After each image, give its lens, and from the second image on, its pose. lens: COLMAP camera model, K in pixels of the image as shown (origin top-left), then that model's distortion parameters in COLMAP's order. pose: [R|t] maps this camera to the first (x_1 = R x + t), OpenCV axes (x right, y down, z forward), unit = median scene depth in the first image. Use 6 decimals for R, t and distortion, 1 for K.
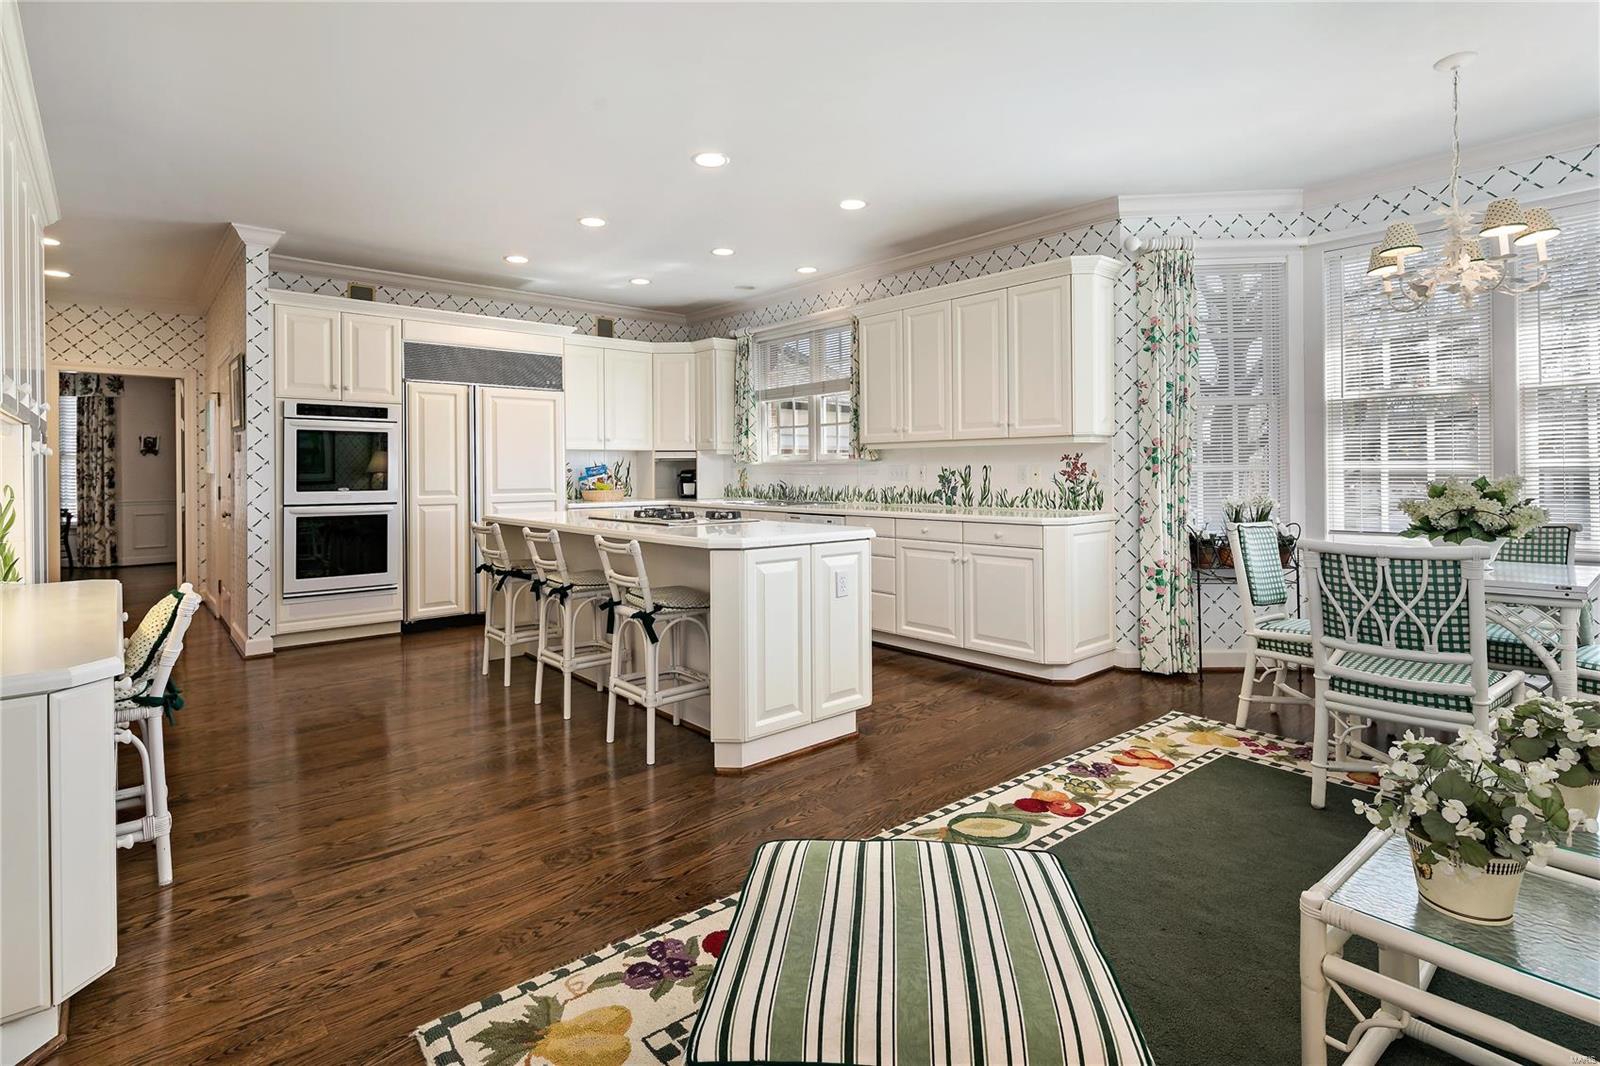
lens RADIAL K [[778.5, 0, 803.6], [0, 778.5, 475.1], [0, 0, 1]] dist [0.001630, 0.000487]
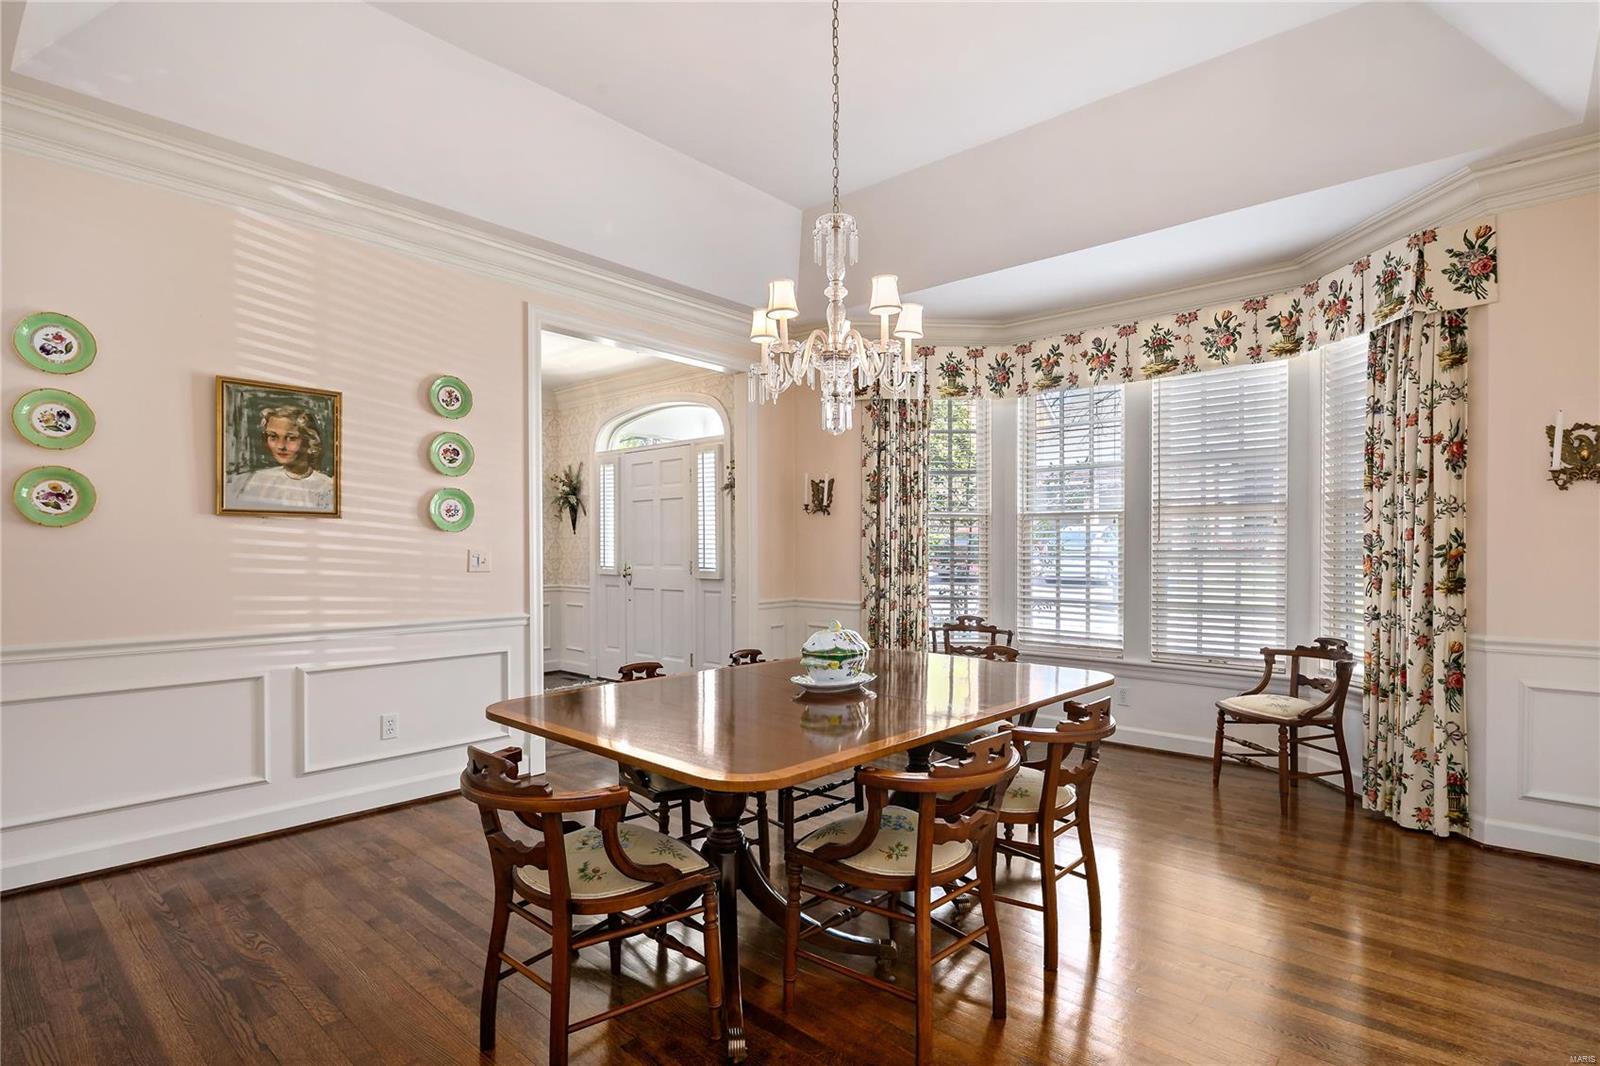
lens RADIAL K [[798.2, 0, 803.6], [0, 798.2, 551.6], [0, 0, 1]] dist [0.000730, -0.000435]
pose [[0.116824, 0.014410, -0.993048, -0.594824], [-0.007876, 0.999877, 0.013582, -0.003446], [0.993121, 0.006235, 0.116923, 0.697932]]
